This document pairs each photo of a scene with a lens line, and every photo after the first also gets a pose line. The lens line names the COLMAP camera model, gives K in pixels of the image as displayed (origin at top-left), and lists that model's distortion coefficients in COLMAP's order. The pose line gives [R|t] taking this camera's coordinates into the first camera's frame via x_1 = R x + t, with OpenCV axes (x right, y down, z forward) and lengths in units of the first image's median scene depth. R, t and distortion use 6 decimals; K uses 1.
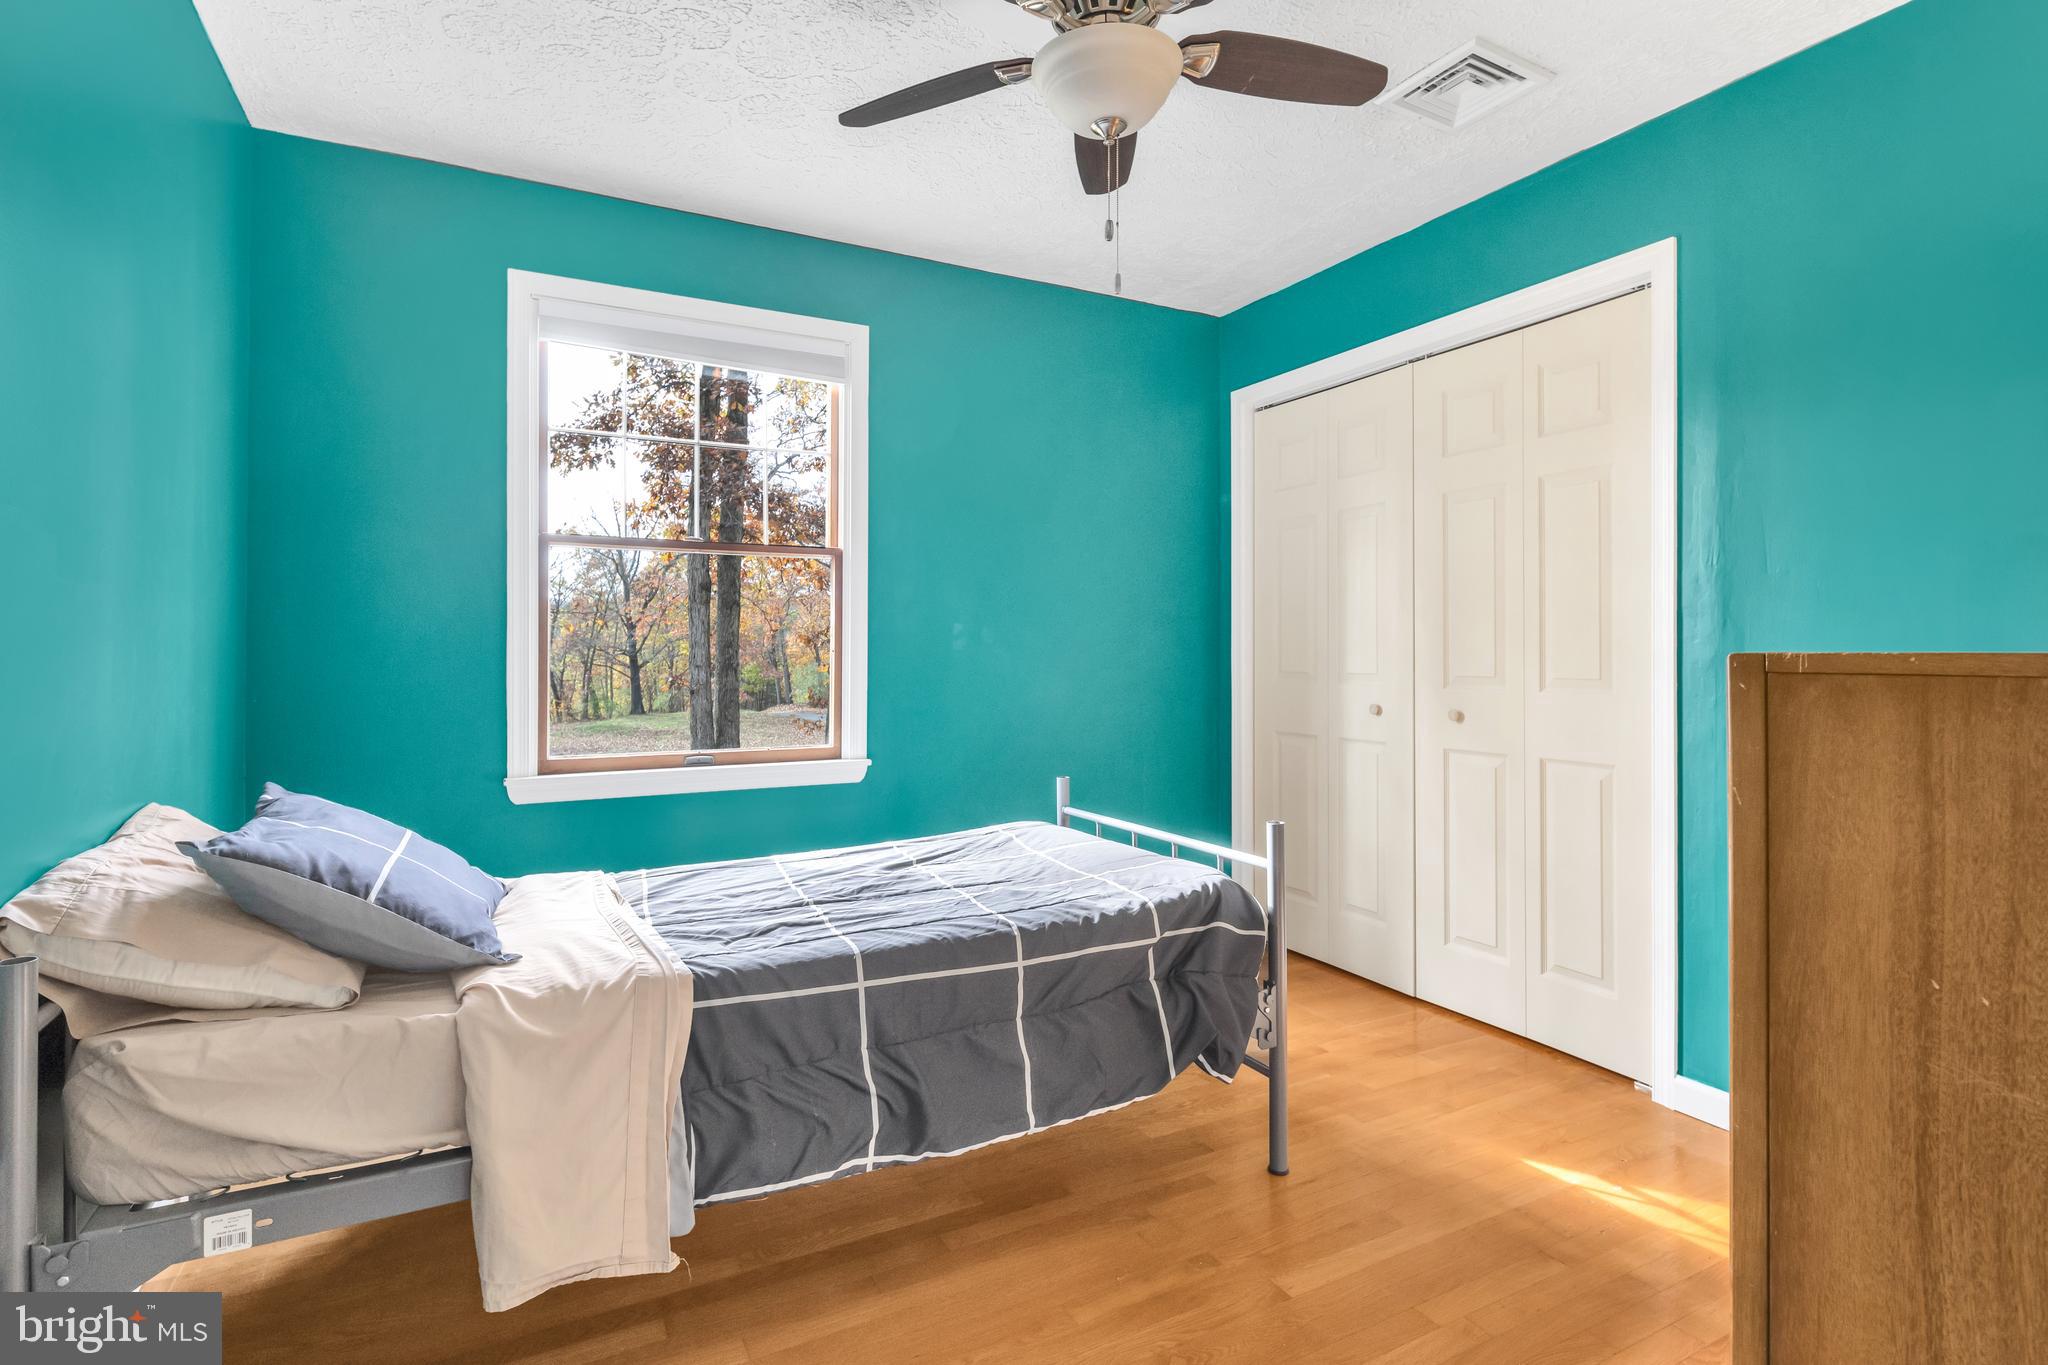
lens RADIAL K [[999.7, 0, 1031.9], [0, 999.7, 664.3], [0, 0, 1]] dist [-0.000532, -0.000082]
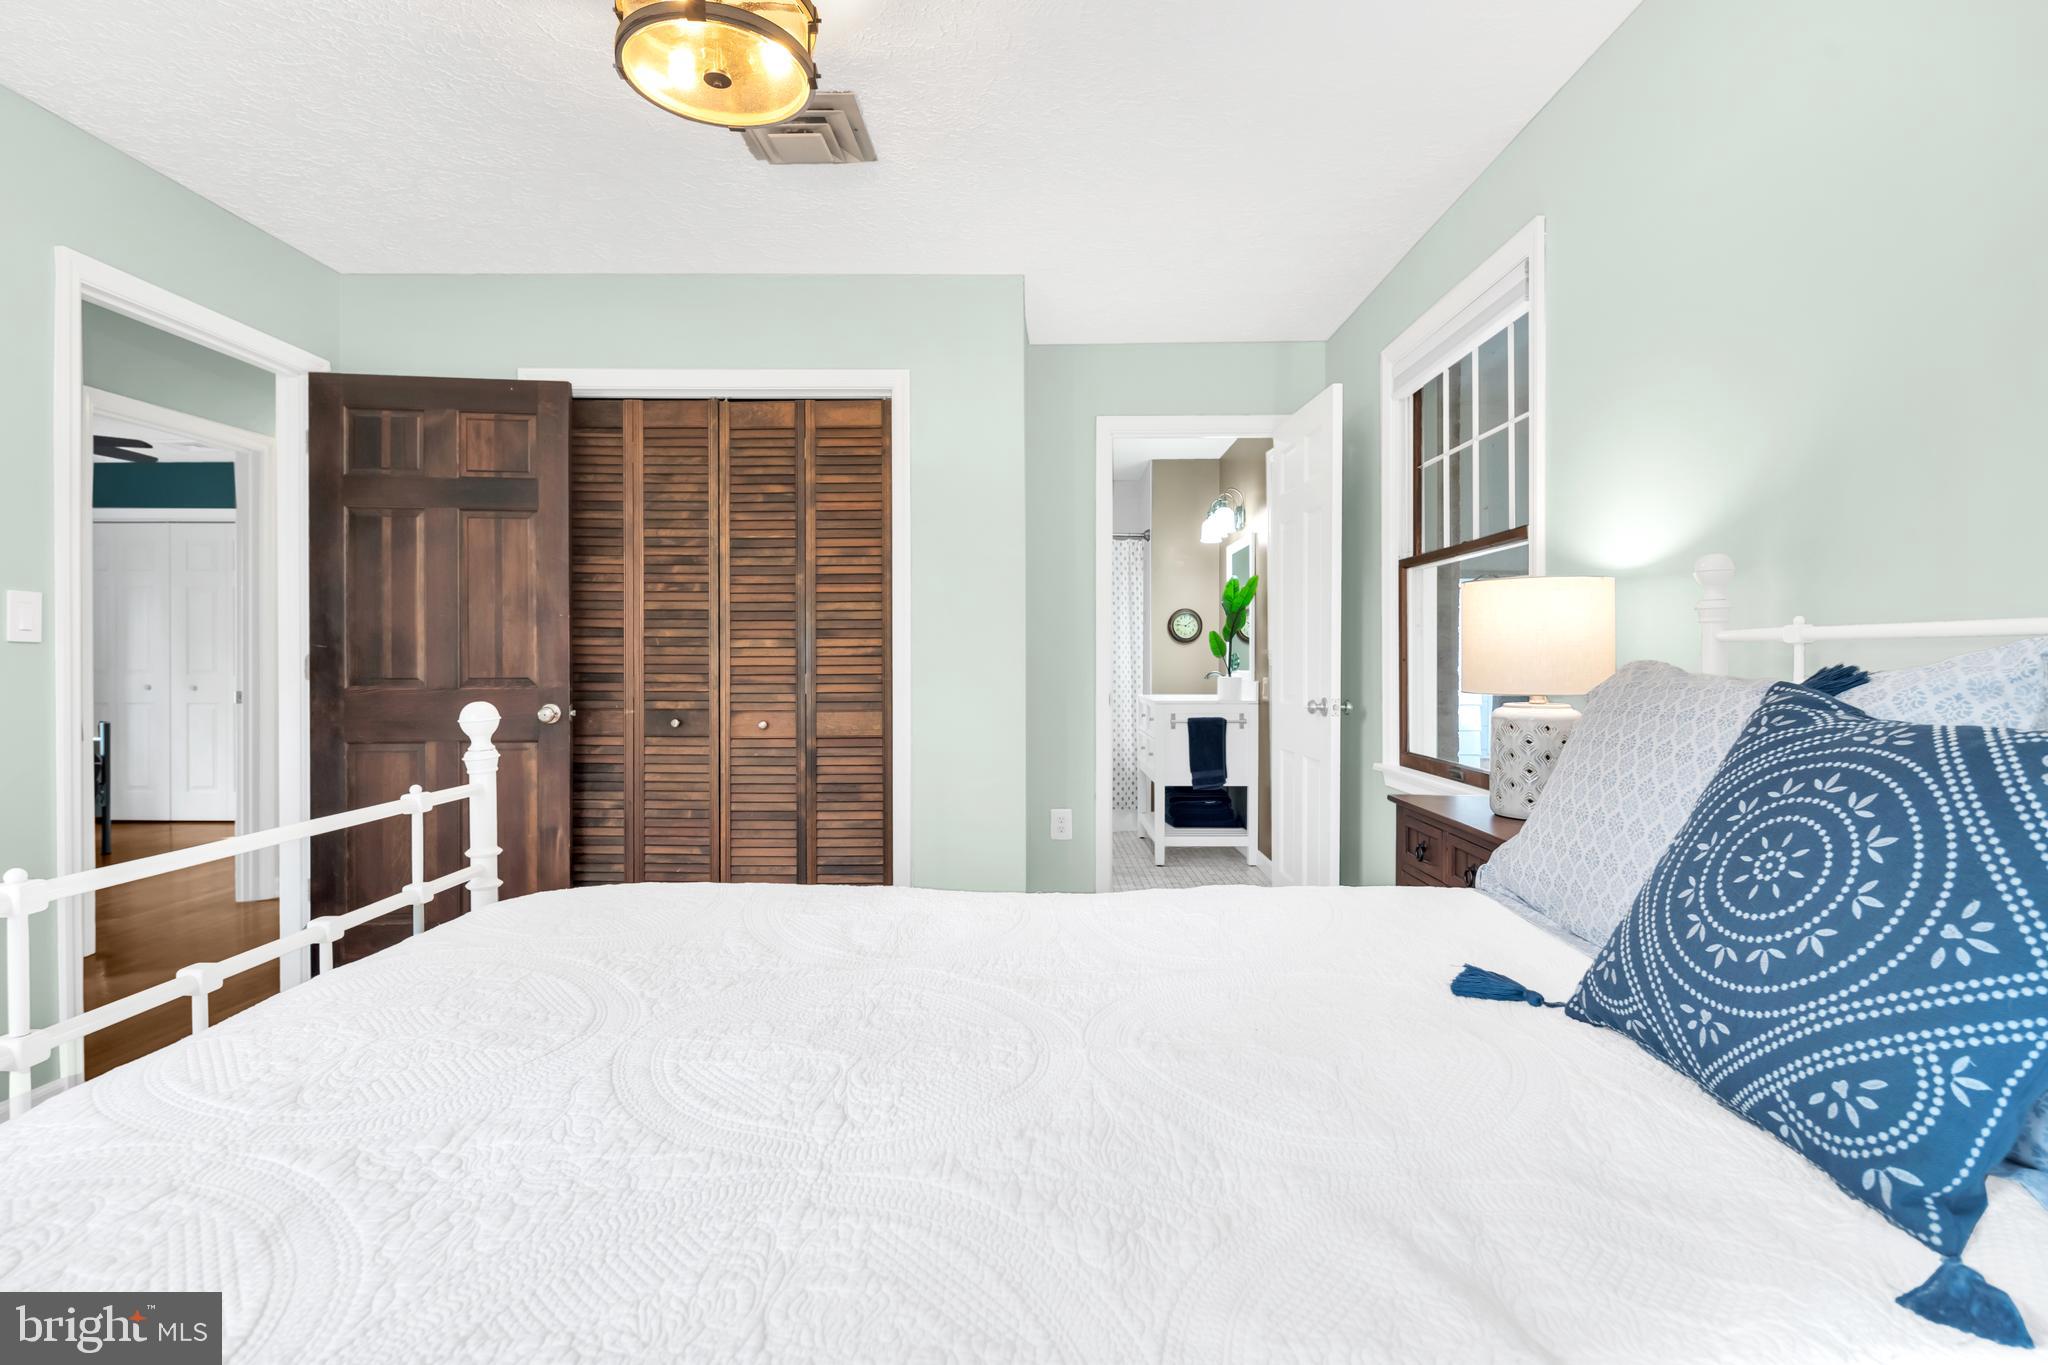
lens RADIAL K [[999.7, 0, 1031.9], [0, 999.7, 664.3], [0, 0, 1]] dist [-0.000532, -0.000082]
pose [[0.476615, -0.000847, 0.879112, -0.648365], [0.002096, 0.999998, -0.000173, 0.003782], [-0.879110, 0.001925, 0.476616, -1.720780]]
